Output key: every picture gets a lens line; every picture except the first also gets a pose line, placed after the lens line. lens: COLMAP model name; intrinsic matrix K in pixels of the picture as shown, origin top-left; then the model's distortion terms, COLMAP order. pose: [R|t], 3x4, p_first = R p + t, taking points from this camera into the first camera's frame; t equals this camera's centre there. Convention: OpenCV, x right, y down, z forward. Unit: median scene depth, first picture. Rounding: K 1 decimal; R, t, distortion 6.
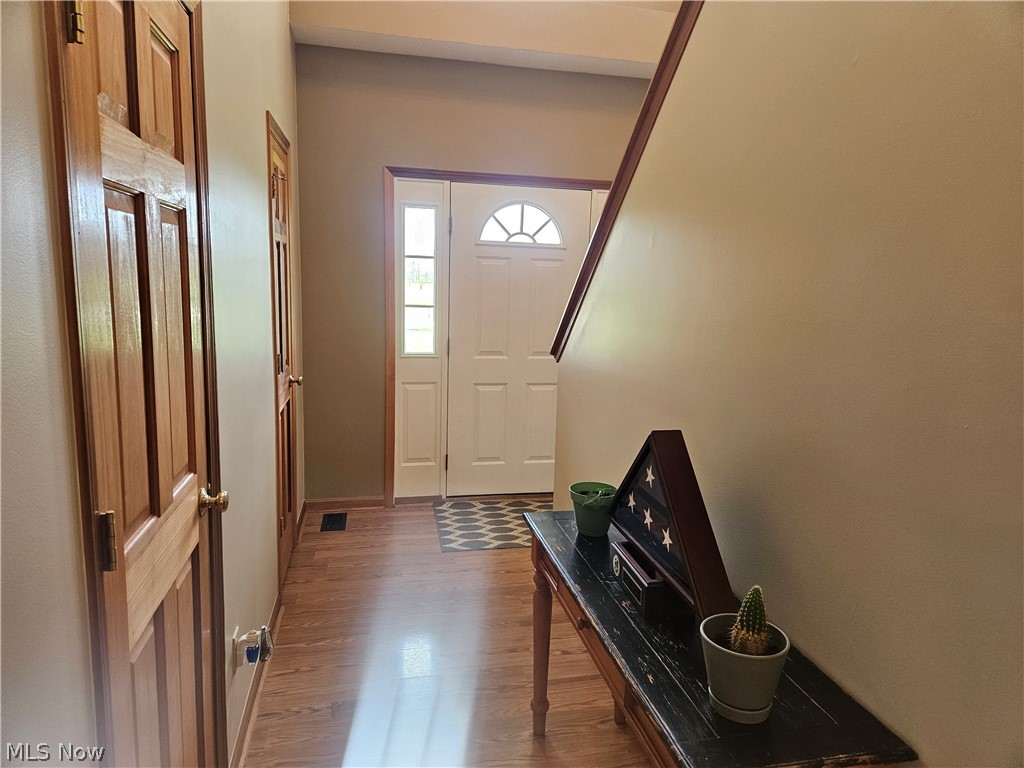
lens RADIAL K [[680.5, 0, 508.6], [0, 680.5, 379.1], [0, 0, 1]] dist [0.068942, -0.049798]
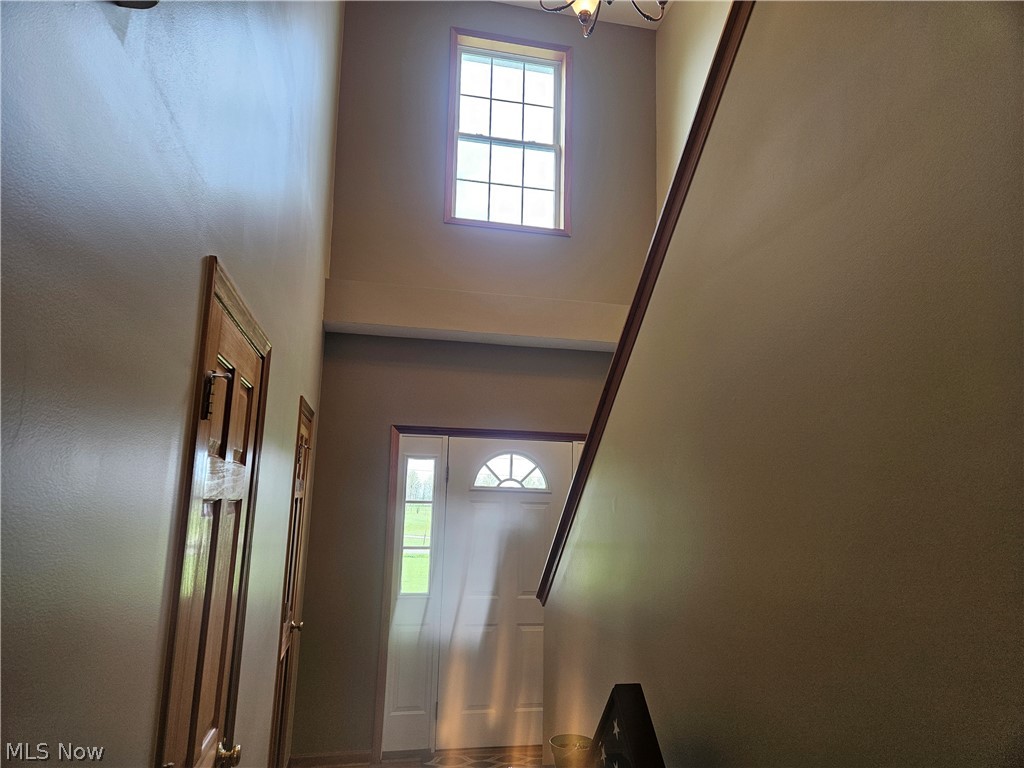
lens RADIAL K [[680.5, 0, 506.6], [0, 680.5, 370.9], [0, 0, 1]] dist [0.068942, -0.049798]
pose [[0.999998, -0.002052, 0.000682, 0.012993], [0.002162, 0.945745, -0.324902, -0.021596], [0.000022, 0.324903, 0.945747, -0.126405]]
